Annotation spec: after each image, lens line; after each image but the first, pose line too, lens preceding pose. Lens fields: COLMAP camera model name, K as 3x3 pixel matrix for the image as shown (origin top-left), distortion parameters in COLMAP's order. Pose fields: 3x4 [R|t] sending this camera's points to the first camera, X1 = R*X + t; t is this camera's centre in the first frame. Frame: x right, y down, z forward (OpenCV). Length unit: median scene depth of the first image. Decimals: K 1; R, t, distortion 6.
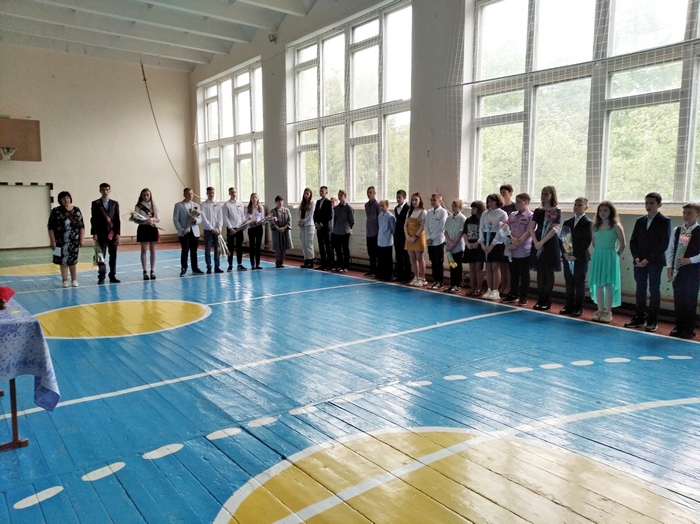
lens RADIAL K [[555.5, 0, 350.0], [0, 555.5, 262.0], [0, 0, 1]] dist [0.034891, 0.000449]
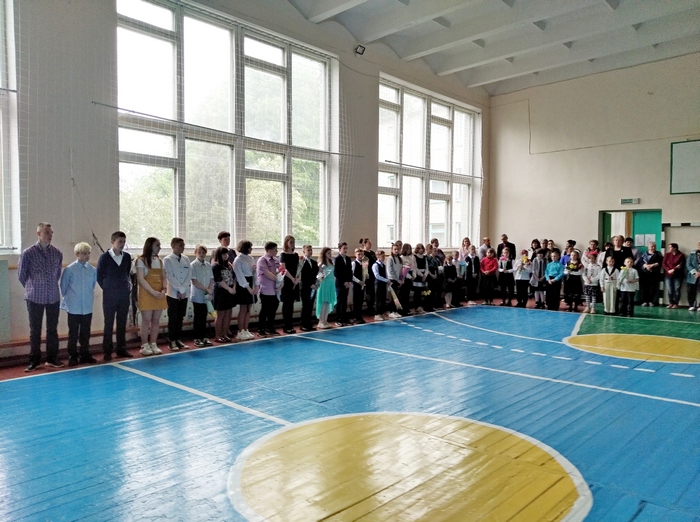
lens RADIAL K [[521.5, 0, 349.1], [0, 521.5, 304.3], [0, 0, 1]] dist [-0.001435, -0.000445]
pose [[-0.127751, -0.099407, 0.986812, -0.848350], [0.107558, 0.987708, 0.113422, -0.101836], [-0.985957, 0.120629, -0.115488, 1.027296]]
